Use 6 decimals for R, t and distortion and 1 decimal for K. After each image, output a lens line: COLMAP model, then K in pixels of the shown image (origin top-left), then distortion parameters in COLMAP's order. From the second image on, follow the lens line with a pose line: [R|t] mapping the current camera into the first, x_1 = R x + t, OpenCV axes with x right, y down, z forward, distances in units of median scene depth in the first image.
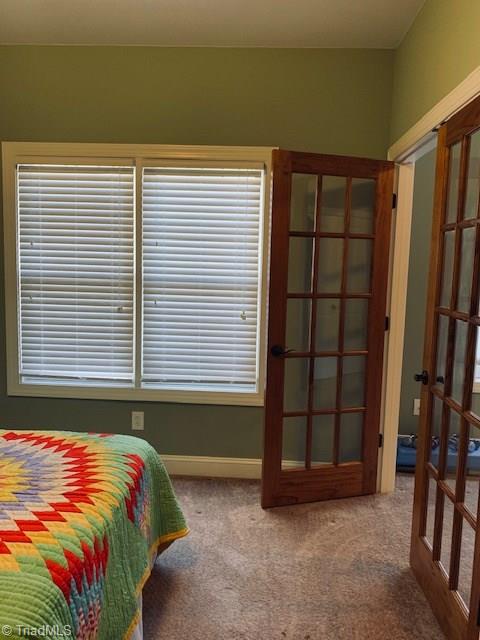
lens RADIAL K [[490.6, 0, 240.0], [0, 490.6, 320.0], [0, 0, 1]] dist [0.001184, -0.002878]
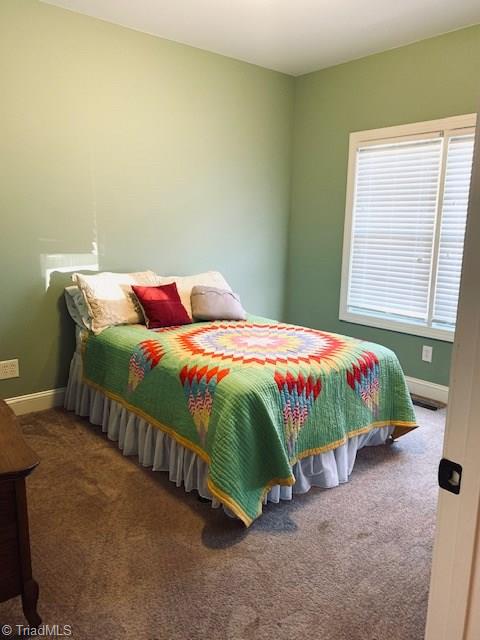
lens RADIAL K [[472.7, 0, 242.1], [0, 472.7, 334.2], [0, 0, 1]] dist [0.003451, 0.000389]
pose [[0.693567, 0.149229, -0.704767, 0.342476], [-0.079021, 0.988165, 0.131471, 0.046040], [0.716045, -0.035493, 0.697151, -0.168590]]
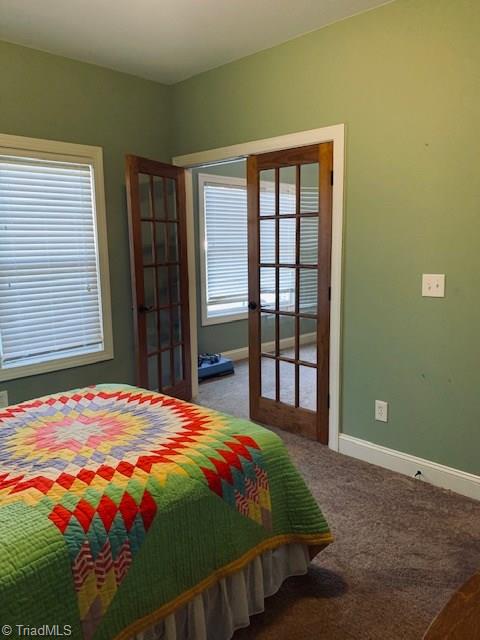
lens RADIAL K [[494.6, 0, 240.0], [0, 494.6, 320.0], [0, 0, 1]] dist [0.014427, -0.000494]
pose [[0.649836, -0.155910, 0.743912, -0.681051], [0.126116, 0.987286, 0.096749, -0.001410], [-0.749539, 0.030948, 0.661237, -0.070616]]
